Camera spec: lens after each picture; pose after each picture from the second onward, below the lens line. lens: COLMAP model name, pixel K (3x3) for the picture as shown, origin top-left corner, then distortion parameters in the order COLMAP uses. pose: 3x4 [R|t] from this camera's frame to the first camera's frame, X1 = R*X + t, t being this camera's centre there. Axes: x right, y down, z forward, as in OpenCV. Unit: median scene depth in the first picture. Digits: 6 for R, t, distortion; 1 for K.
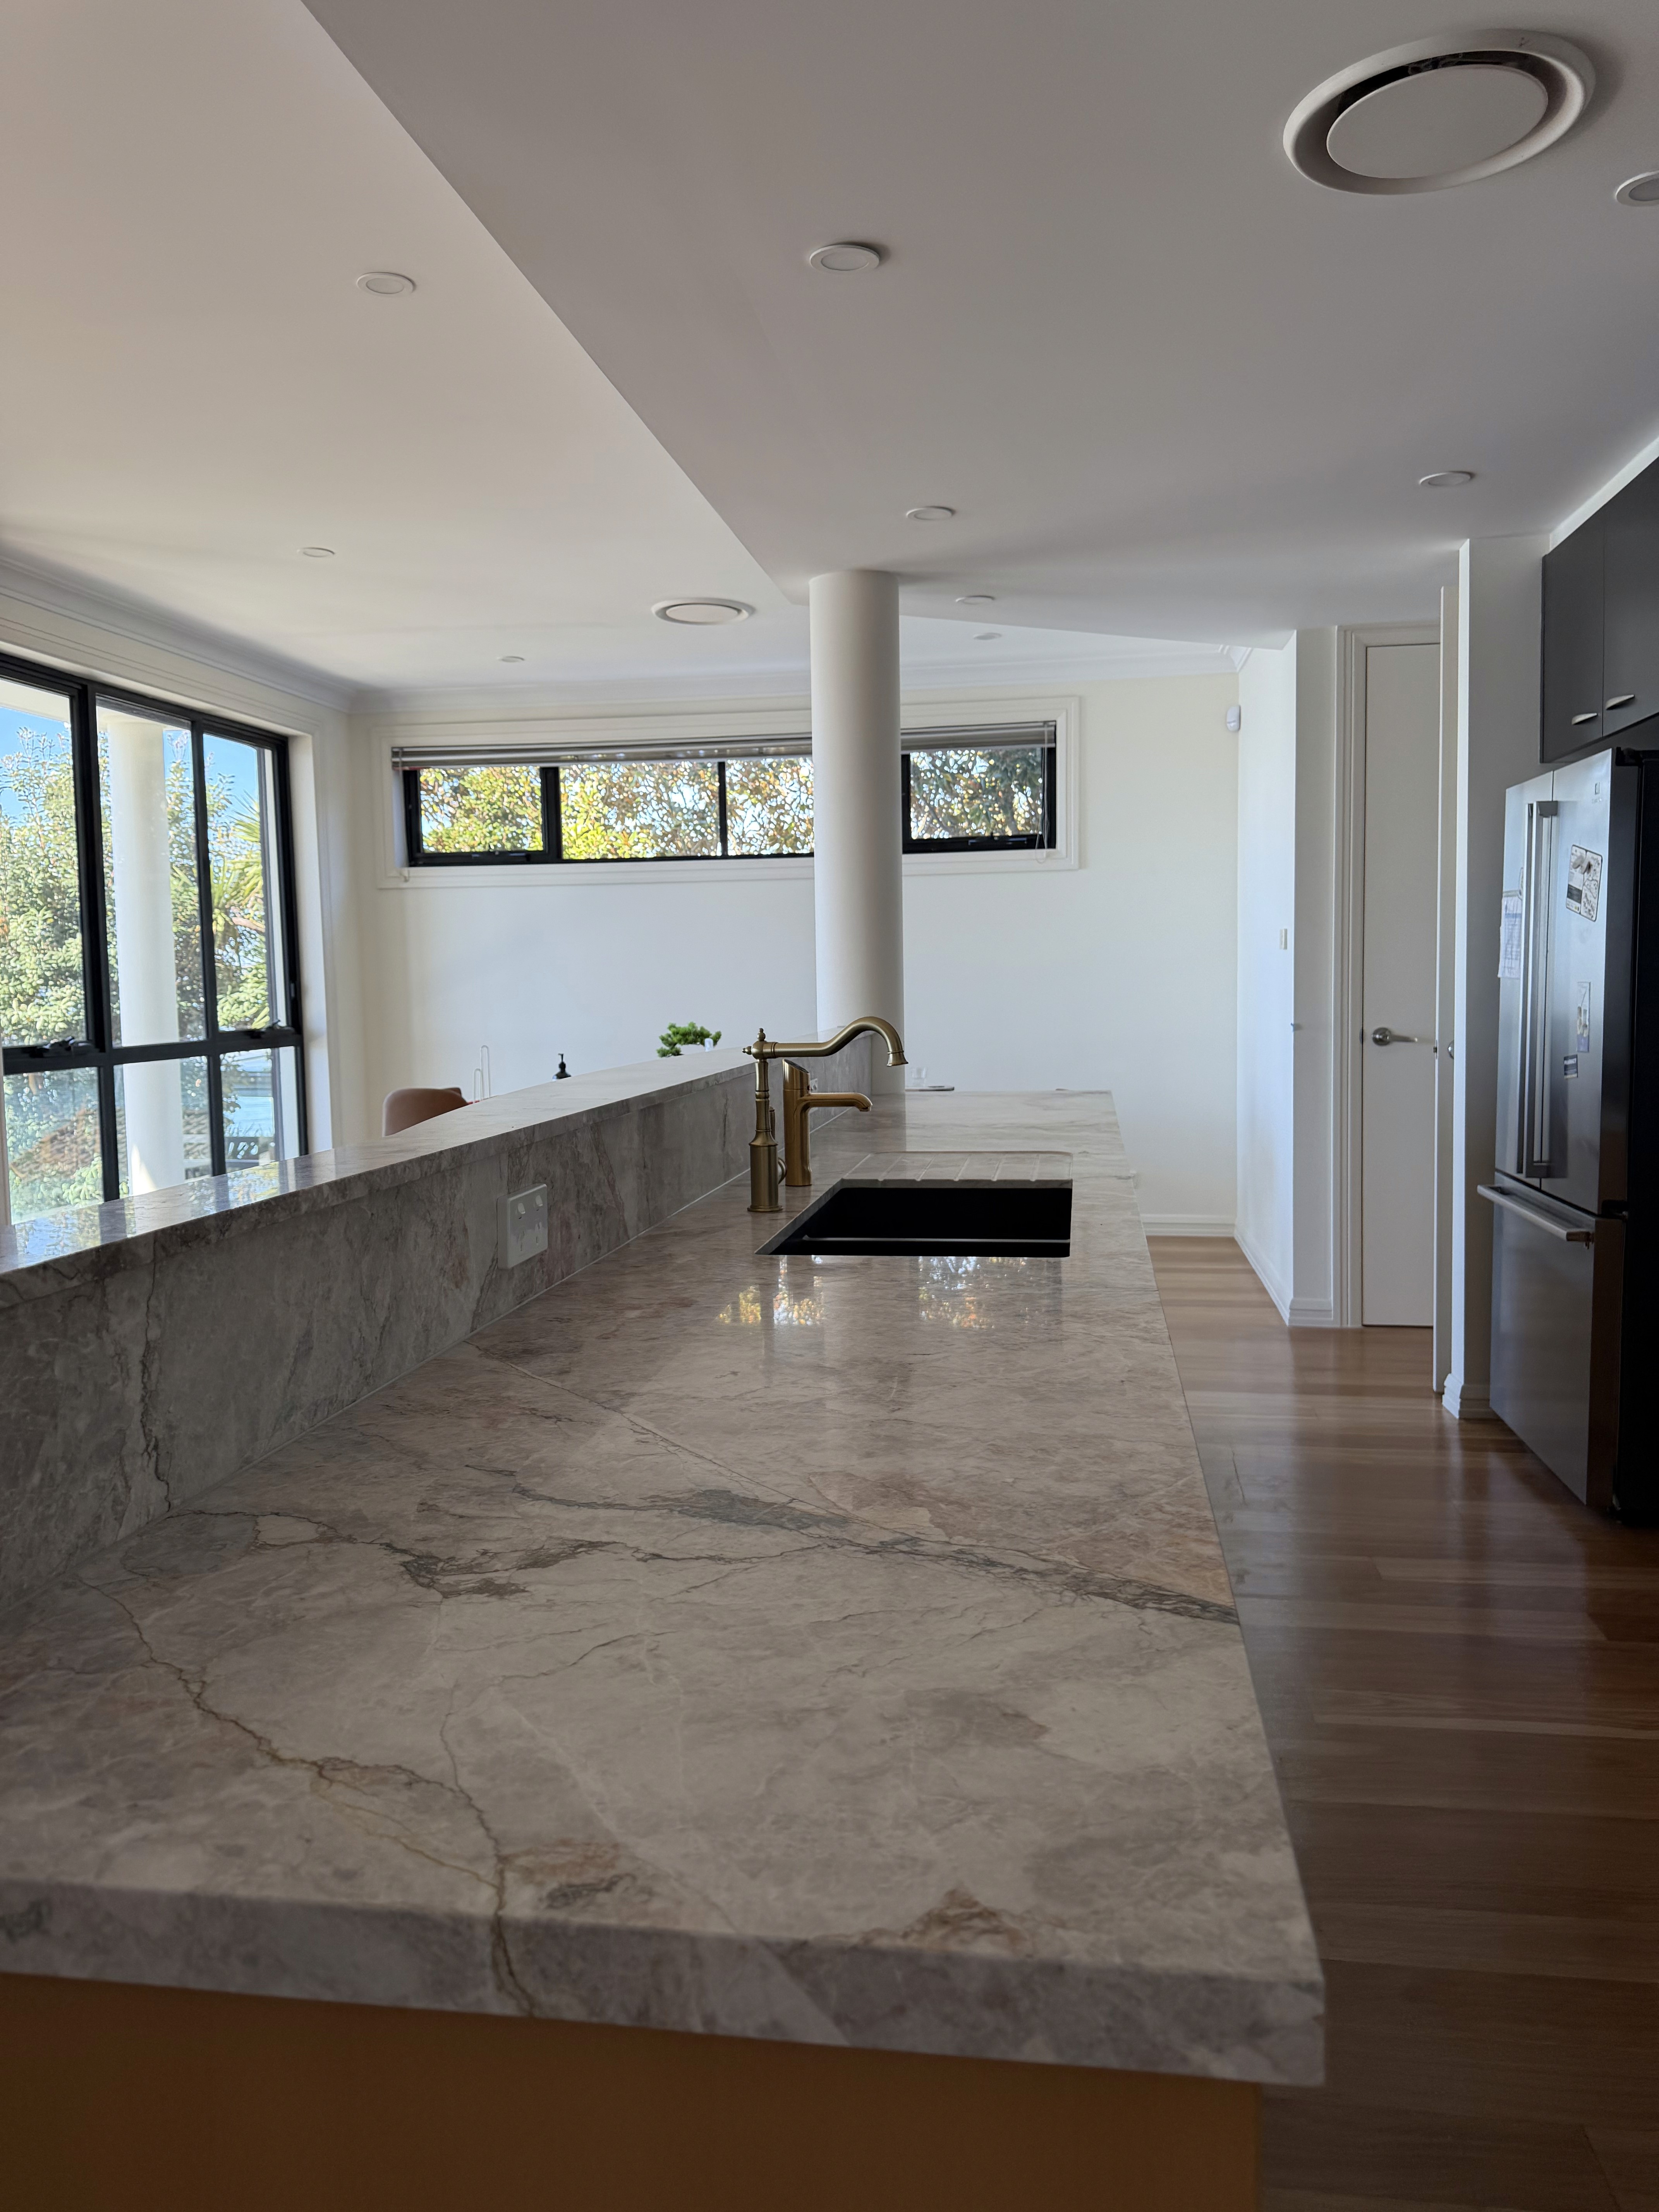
lens RADIAL K [[1558.0, 0, 979.7], [0, 1558.0, 1020.1], [0, 0, 1]] dist [0.044807, -0.061062]
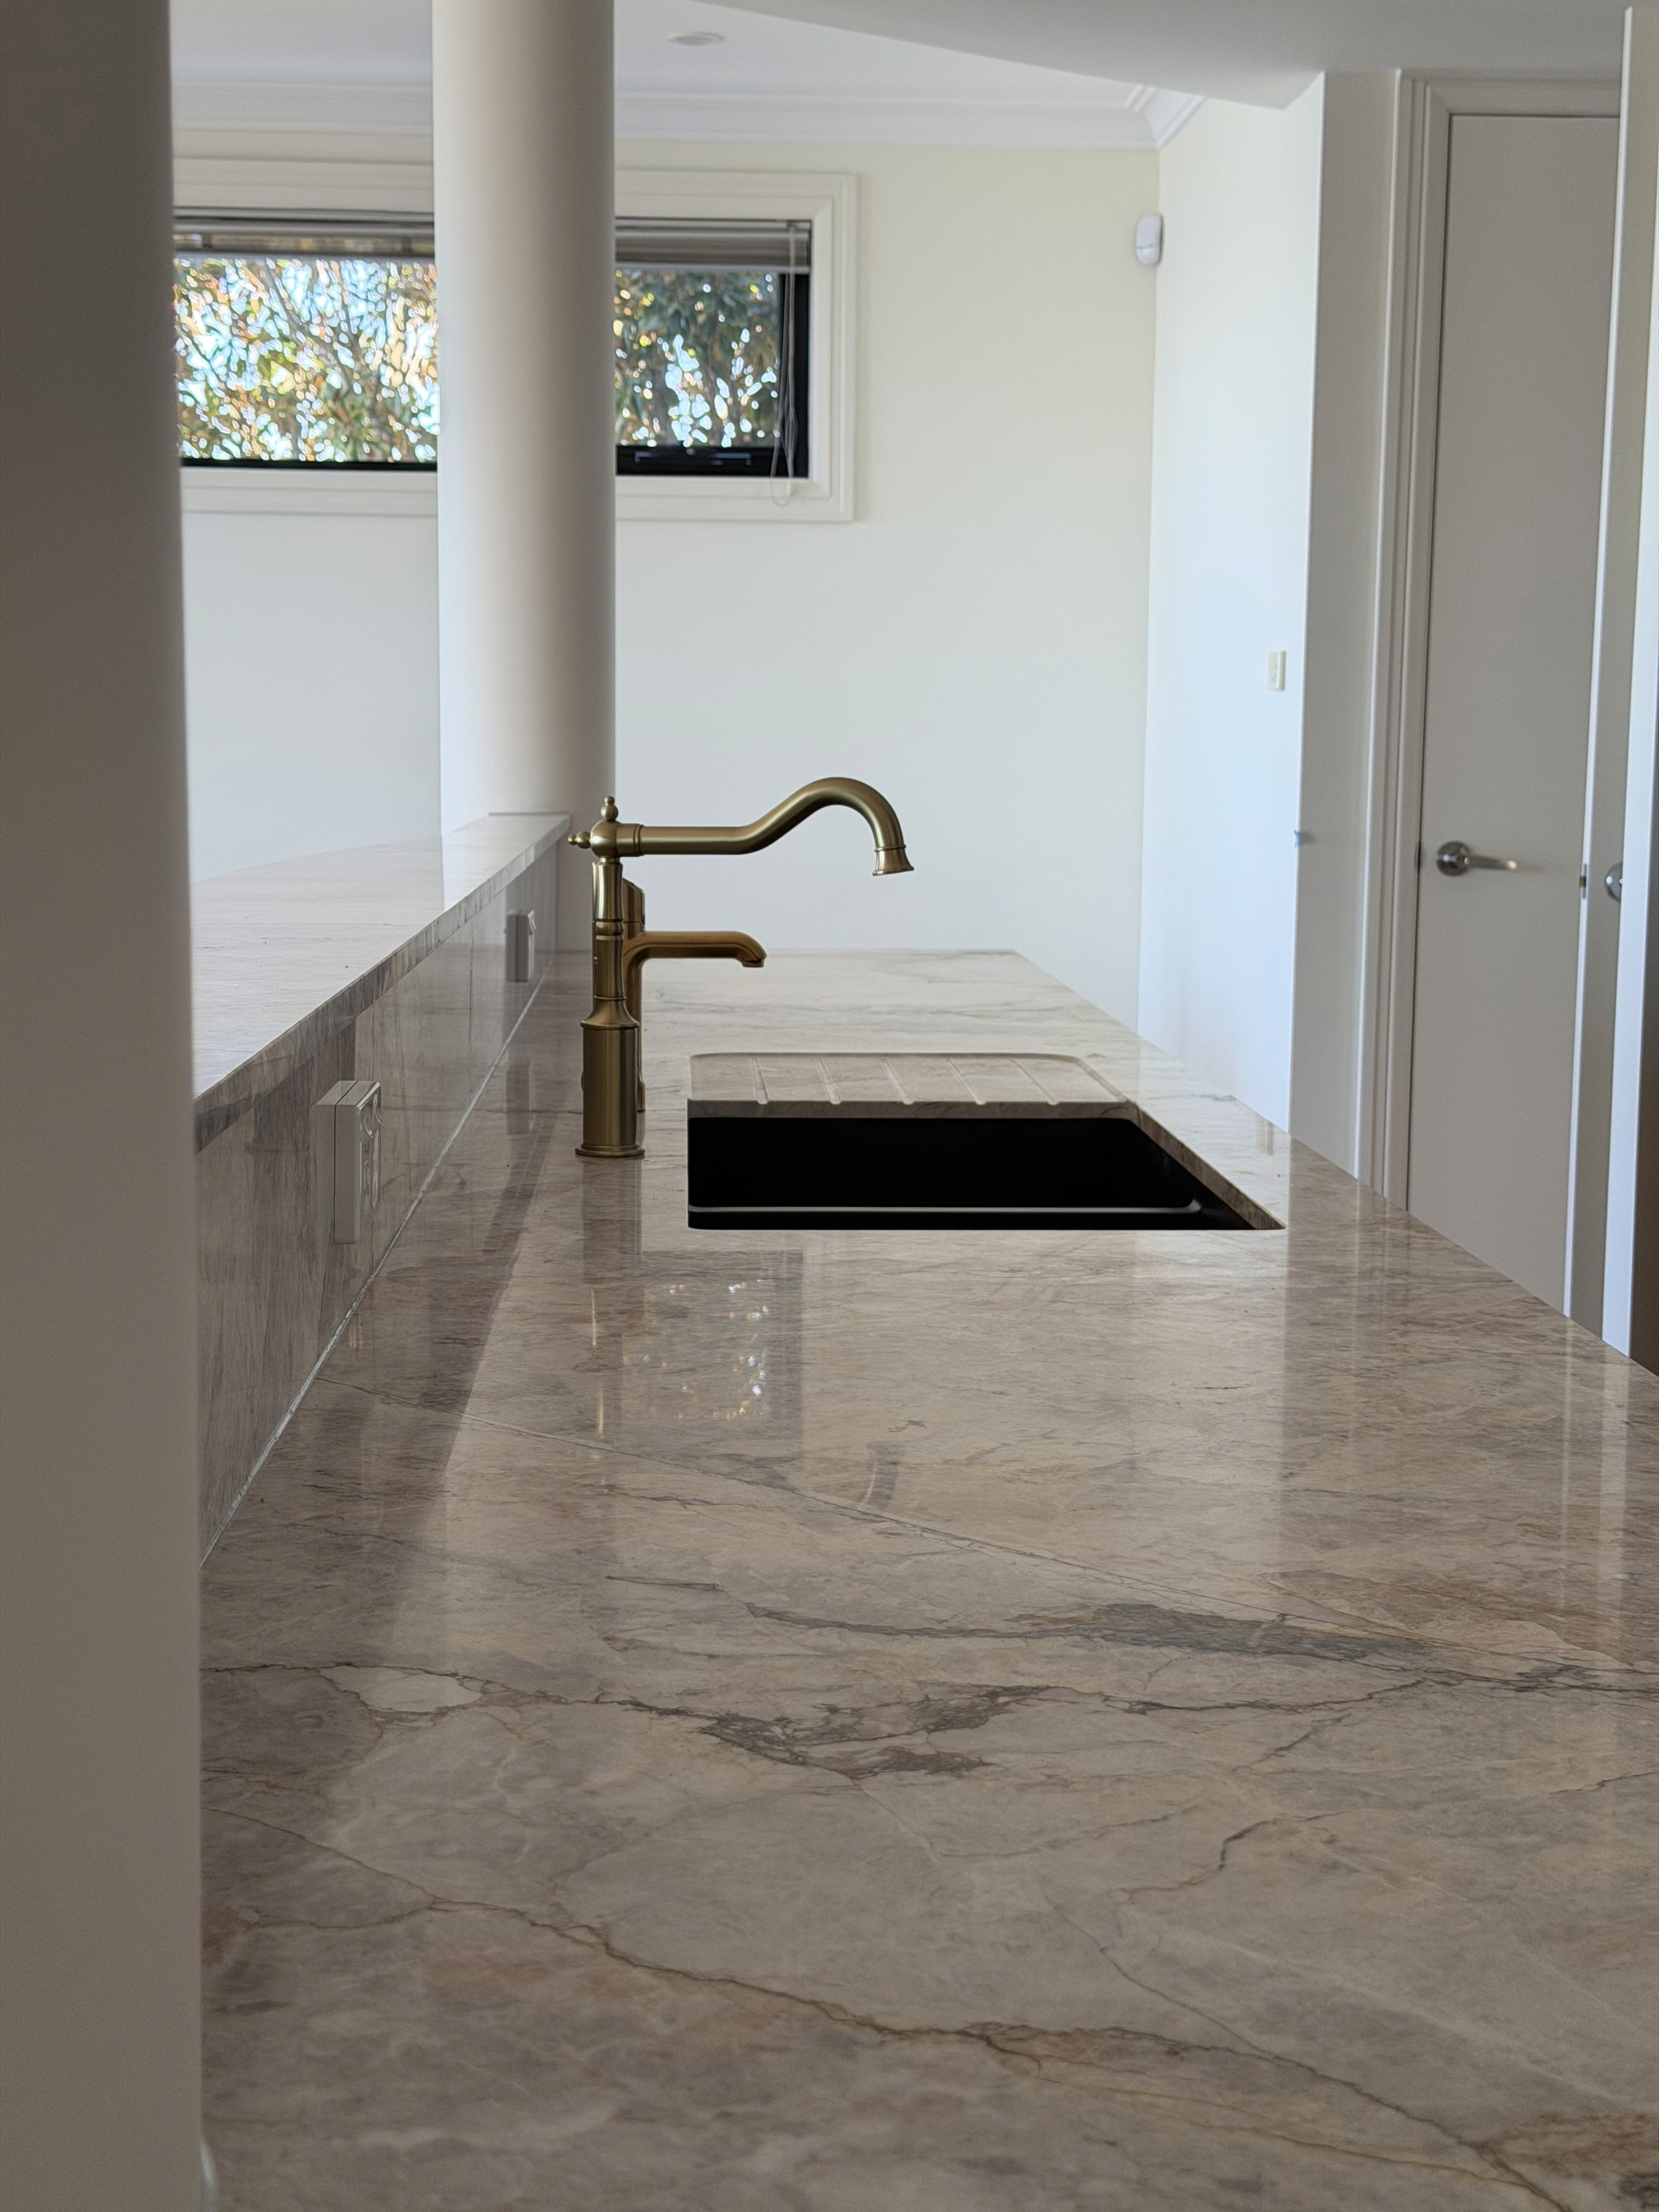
lens RADIAL K [[3086.9, 0, 836.2], [0, 3086.9, 1098.3], [0, 0, 1]] dist [0.106075, 0.000000]
pose [[0.979515, 0.008114, 0.201208, -0.502335], [-0.024793, 0.996445, 0.080512, 0.035872], [-0.199840, -0.083851, 0.976234, -0.040664]]
